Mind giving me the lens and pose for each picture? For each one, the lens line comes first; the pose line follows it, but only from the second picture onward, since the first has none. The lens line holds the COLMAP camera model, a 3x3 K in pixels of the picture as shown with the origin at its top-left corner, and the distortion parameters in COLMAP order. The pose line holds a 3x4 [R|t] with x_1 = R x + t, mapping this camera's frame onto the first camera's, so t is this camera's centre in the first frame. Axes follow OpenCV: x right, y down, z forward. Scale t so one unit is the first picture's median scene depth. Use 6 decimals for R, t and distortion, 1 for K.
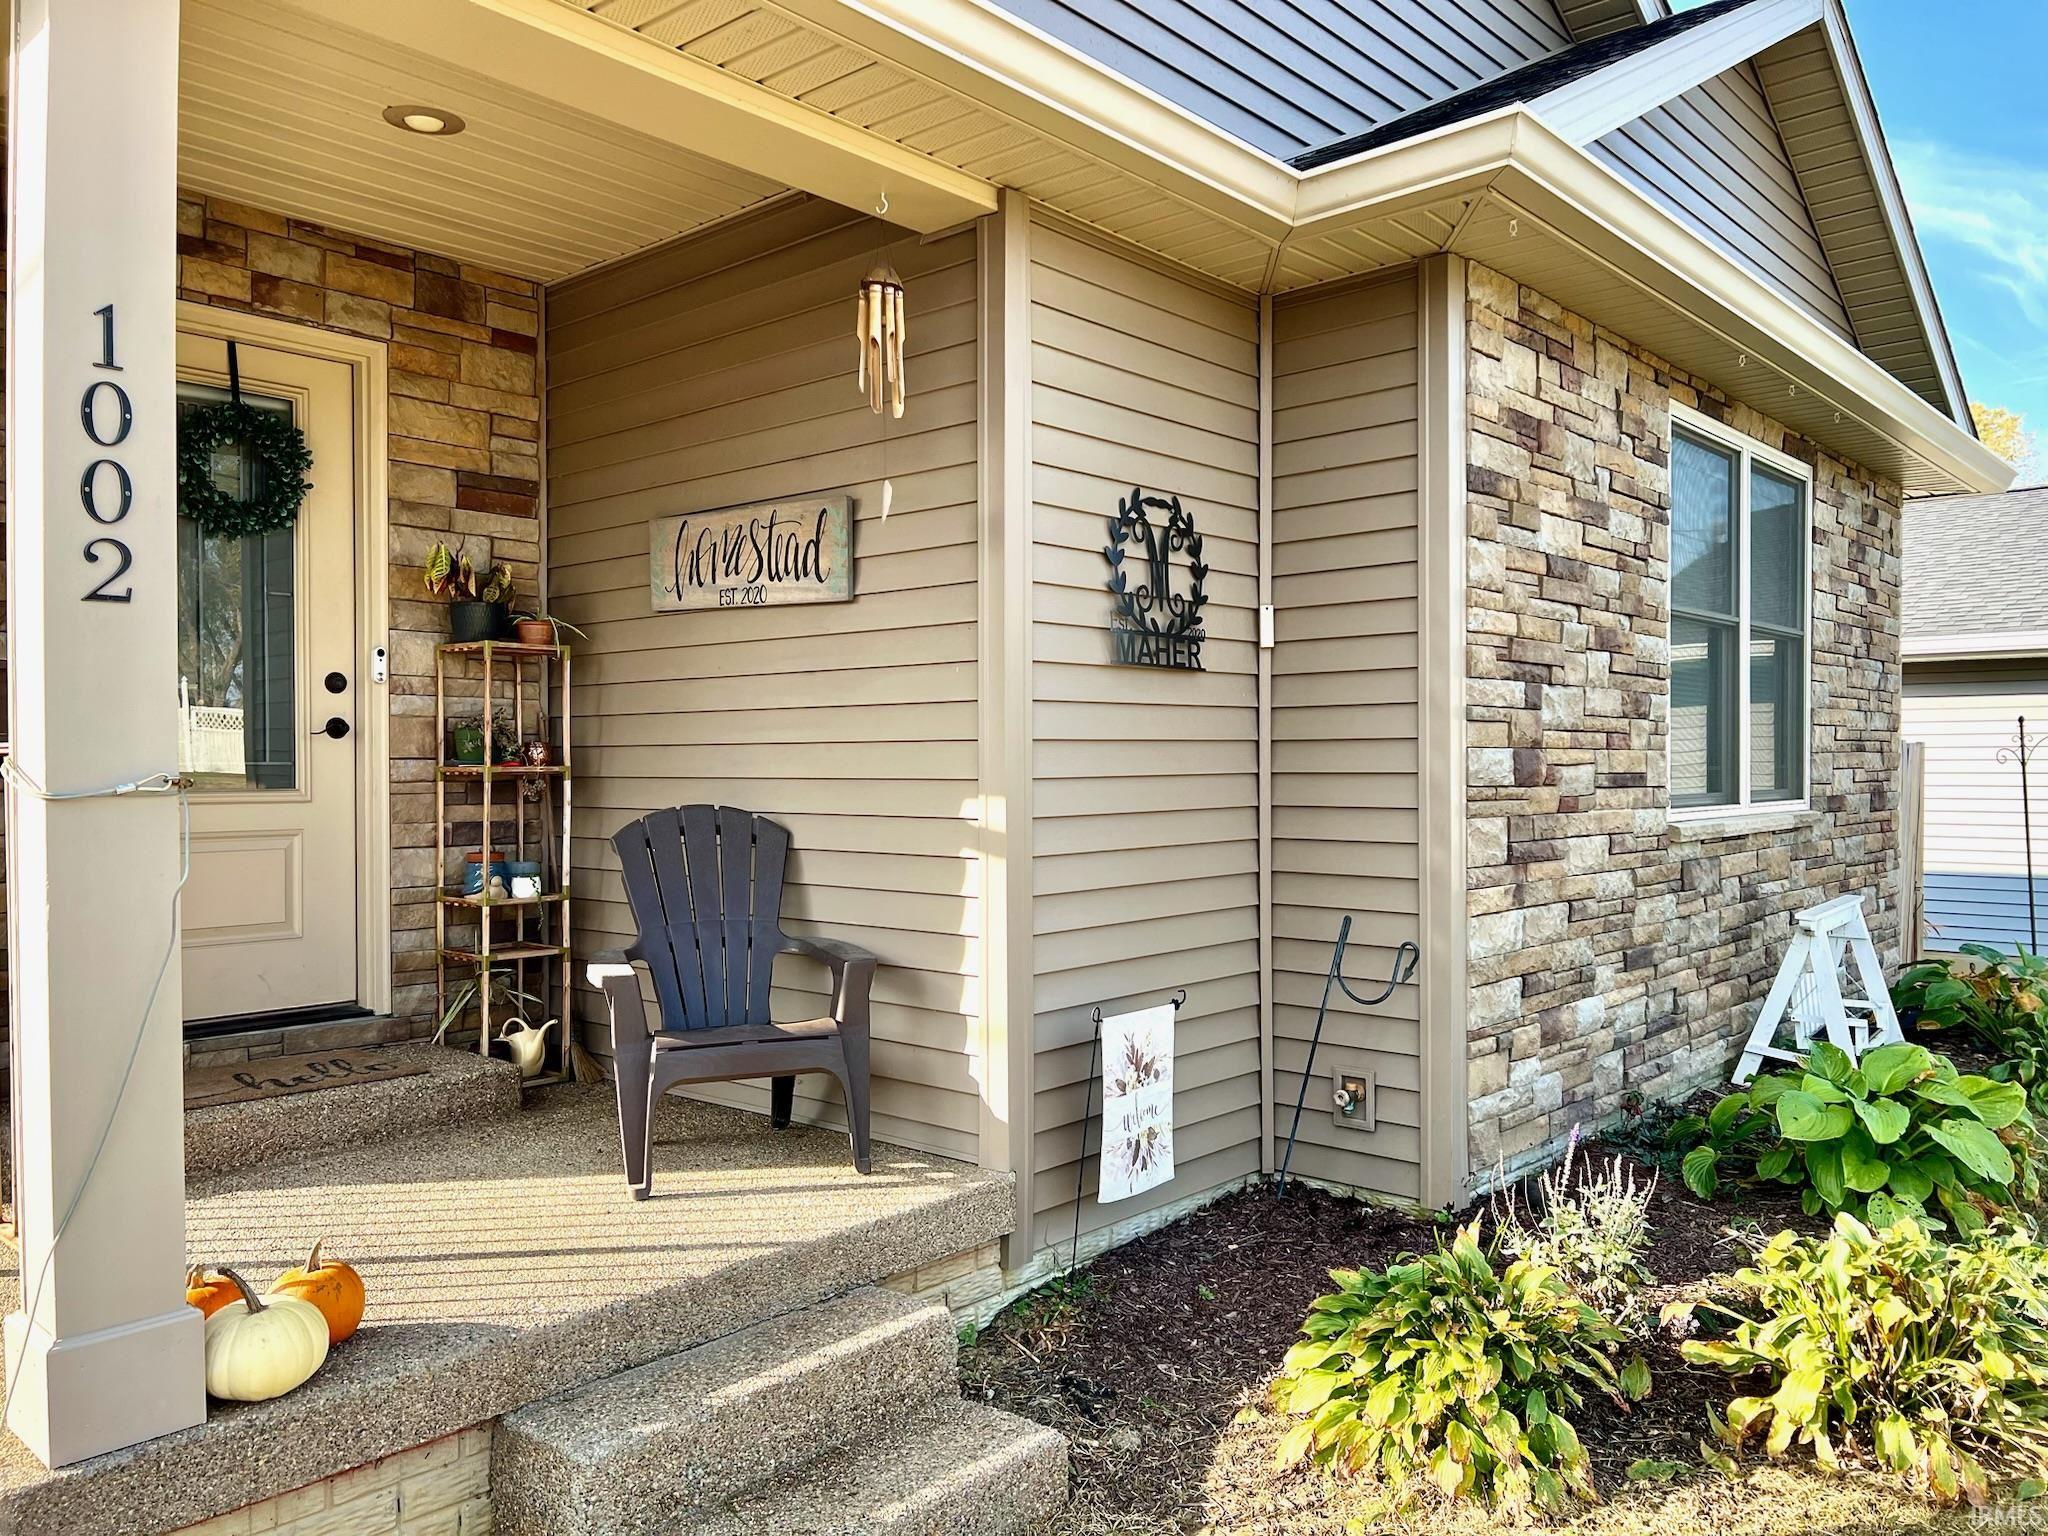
lens RADIAL K [[1543.8, 0, 1024.0], [0, 1543.8, 768.0], [0, 0, 1]] dist [0.100552, -0.098238]
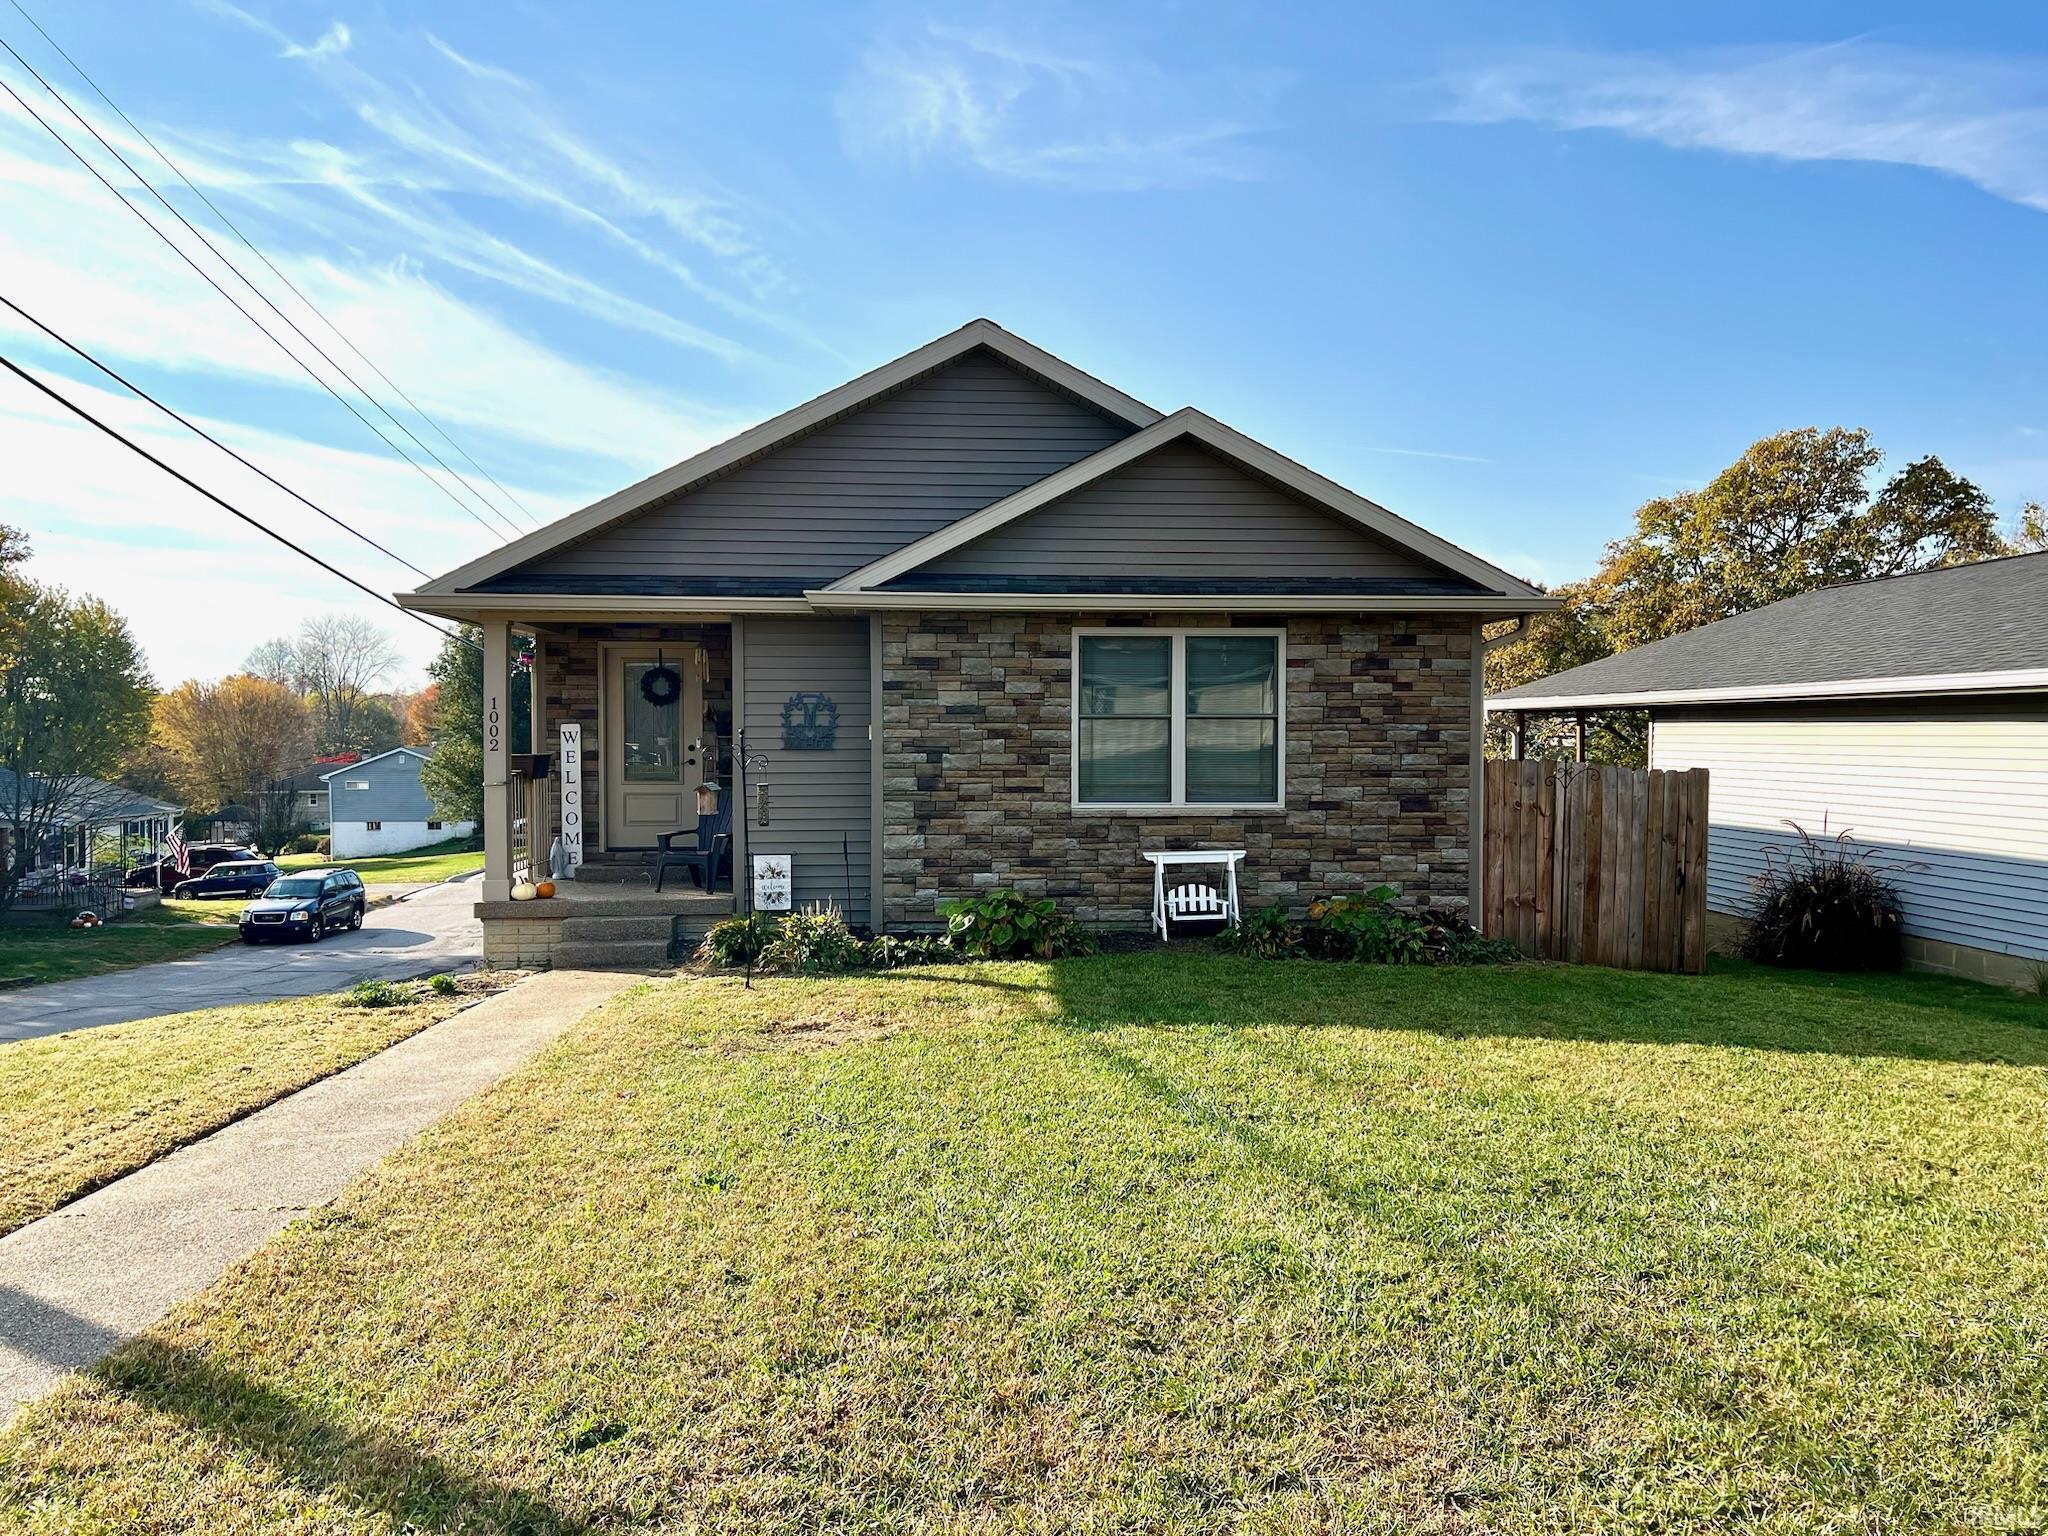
lens RADIAL K [[1543.8, 0, 1024.0], [0, 1543.8, 768.0], [0, 0, 1]] dist [0.100552, -0.098238]
pose [[0.730335, 0.019311, -0.682816, 2.446624], [-0.005934, 0.999742, 0.021927, -0.095443], [0.683063, -0.011962, 0.730261, -0.941633]]
